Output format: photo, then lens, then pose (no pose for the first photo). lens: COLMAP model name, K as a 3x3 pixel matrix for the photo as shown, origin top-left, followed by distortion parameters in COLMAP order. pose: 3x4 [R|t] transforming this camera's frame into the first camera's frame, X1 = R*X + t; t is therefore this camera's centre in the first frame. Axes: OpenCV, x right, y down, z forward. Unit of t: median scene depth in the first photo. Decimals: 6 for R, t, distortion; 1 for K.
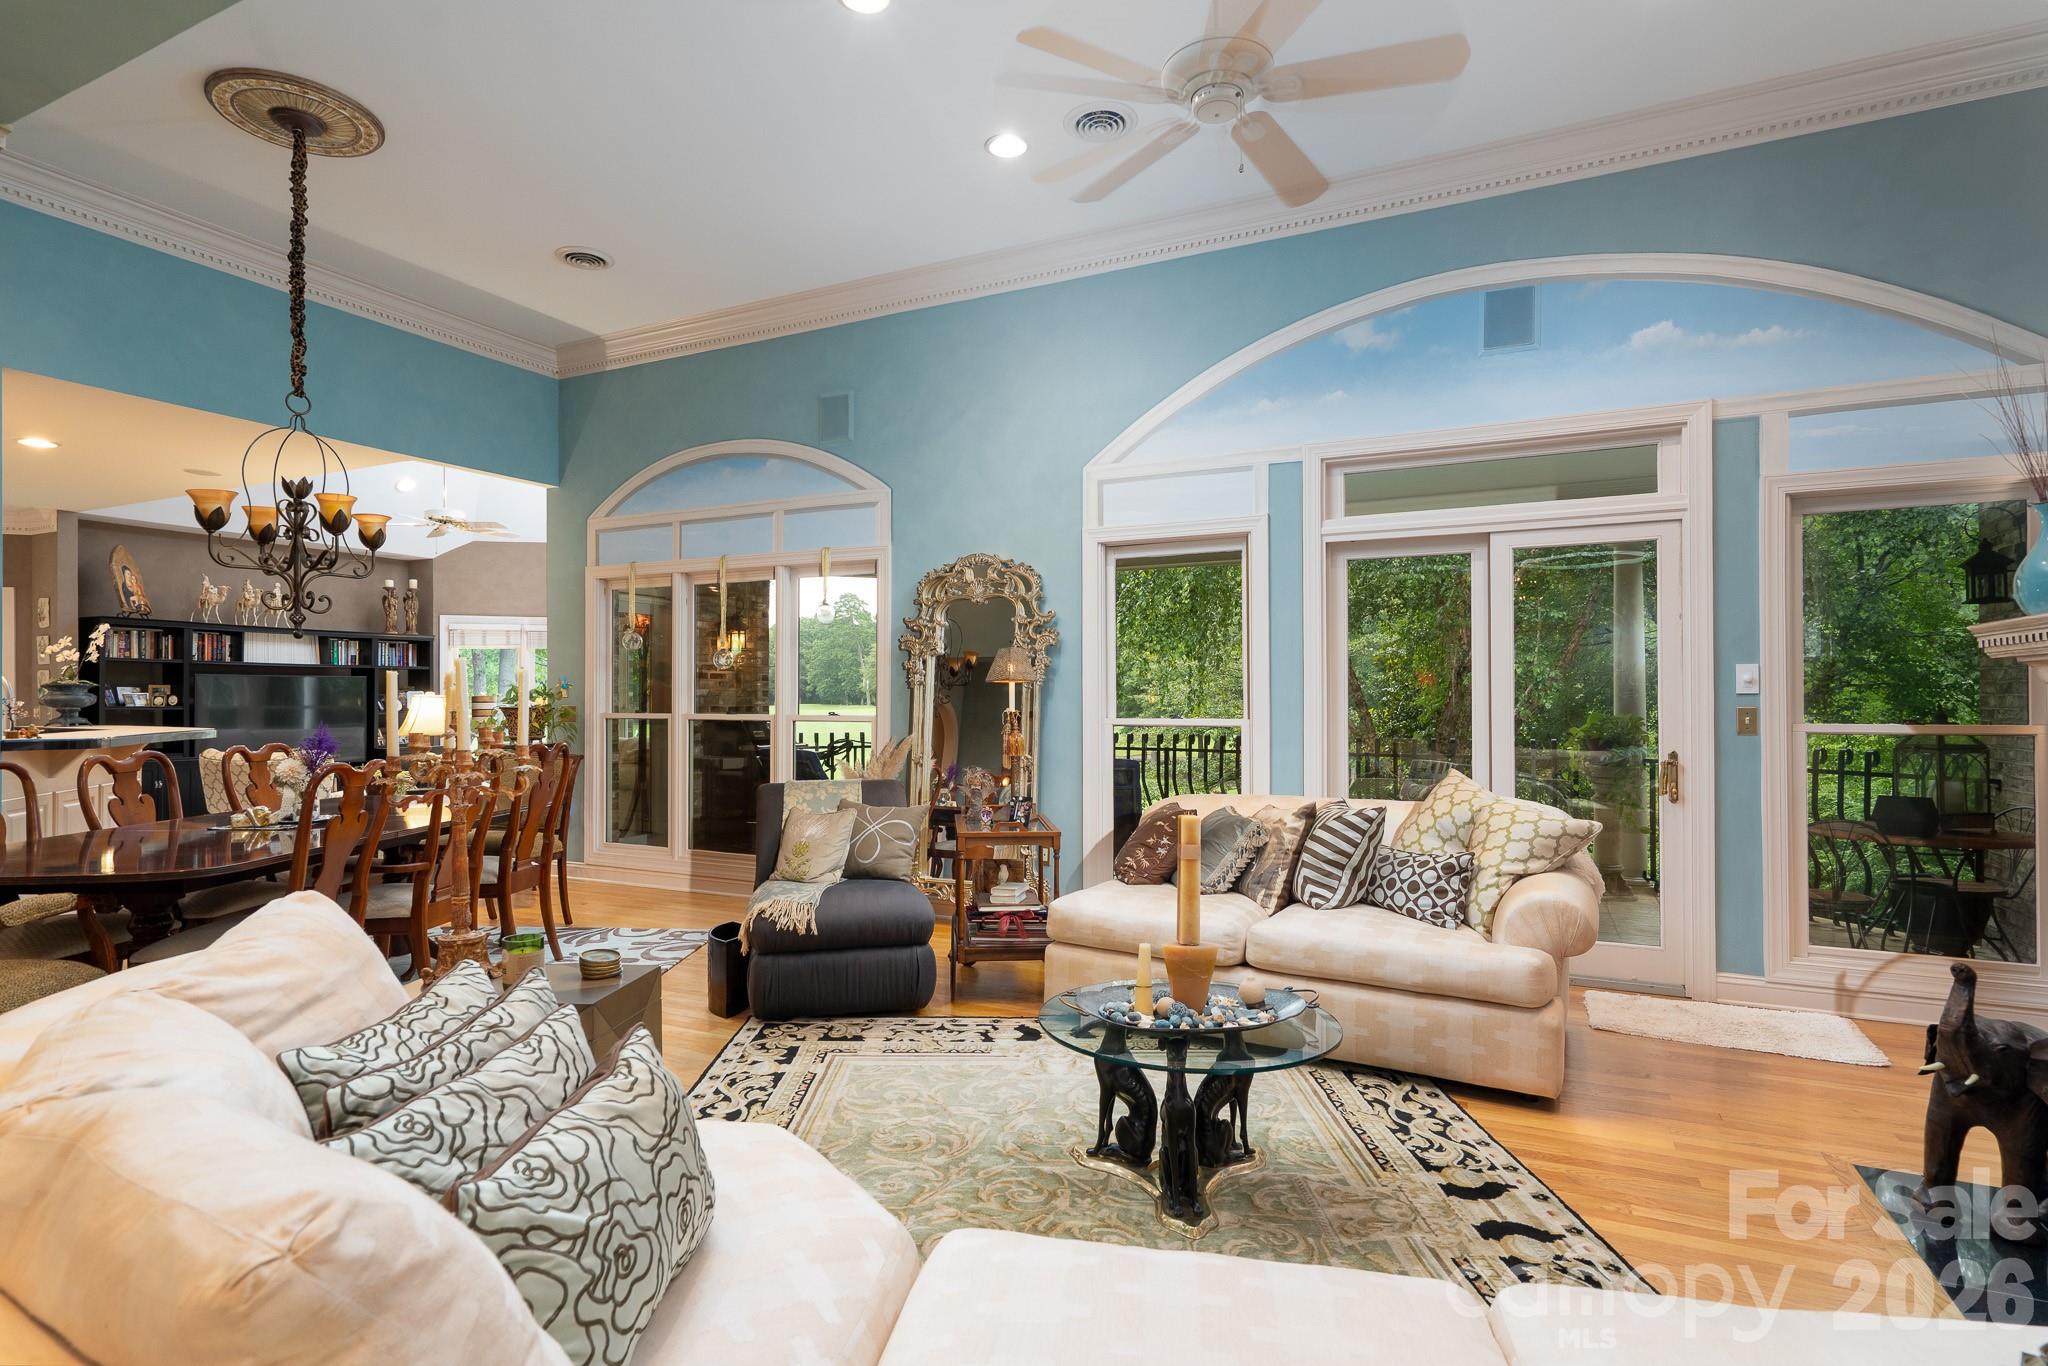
lens RADIAL K [[1033.8, 0, 1019.6], [0, 1033.8, 691.2], [0, 0, 1]] dist [0.000135, 0.000804]
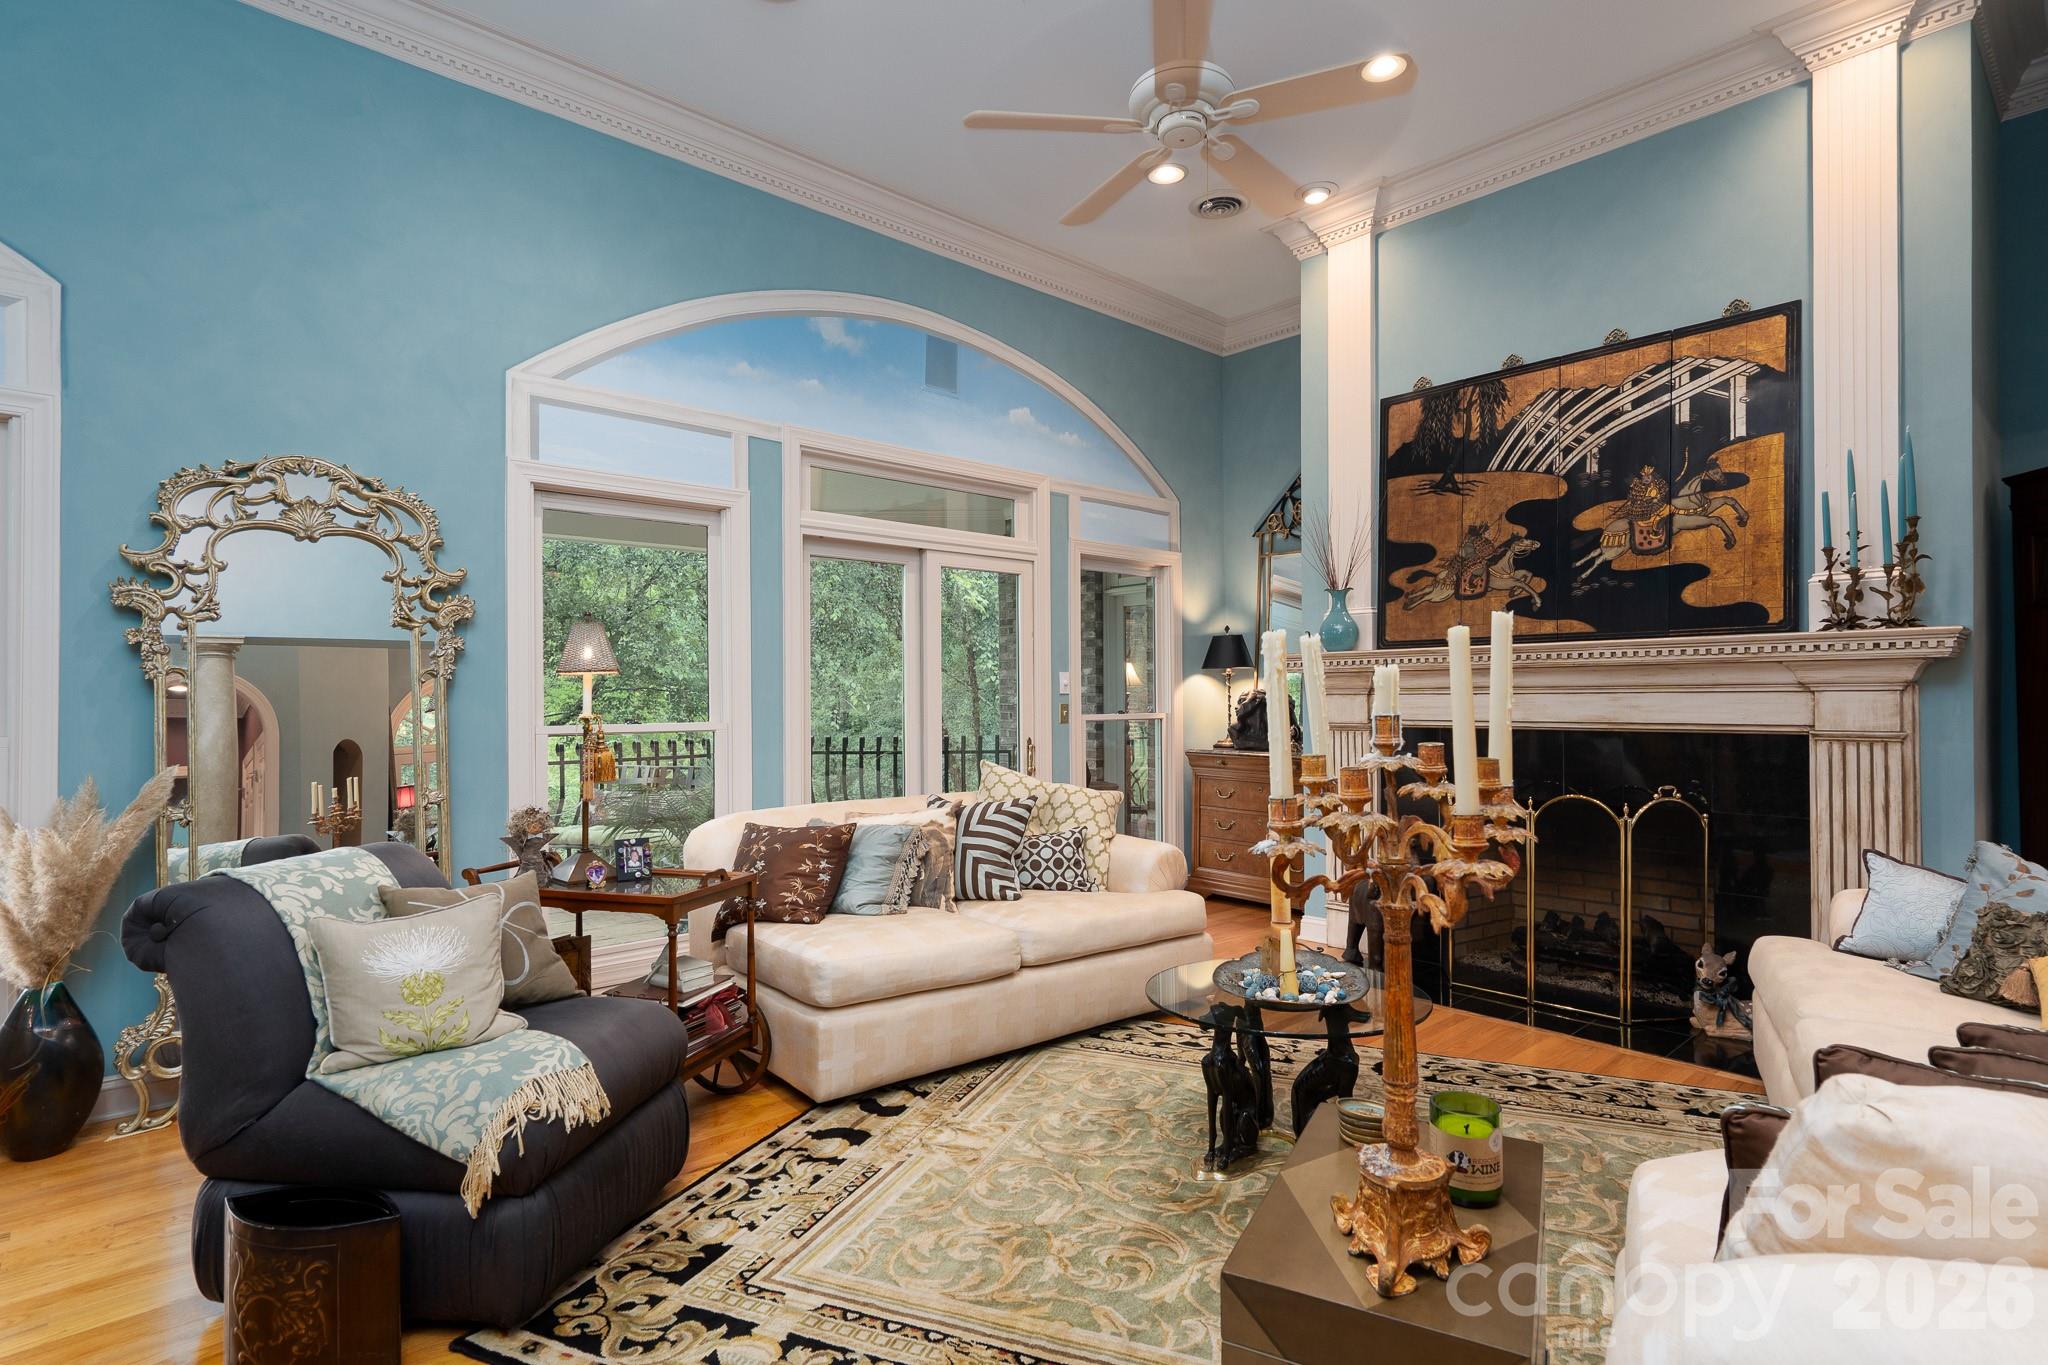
lens RADIAL K [[1033.8, 0, 1006.6], [0, 1033.8, 685.0], [0, 0, 1]] dist [0.000135, 0.000804]
pose [[0.368925, 0.008838, 0.929417, -0.644632], [-0.005060, 0.999959, -0.007500, 0.002148], [-0.929446, -0.001936, 0.368954, 0.587645]]
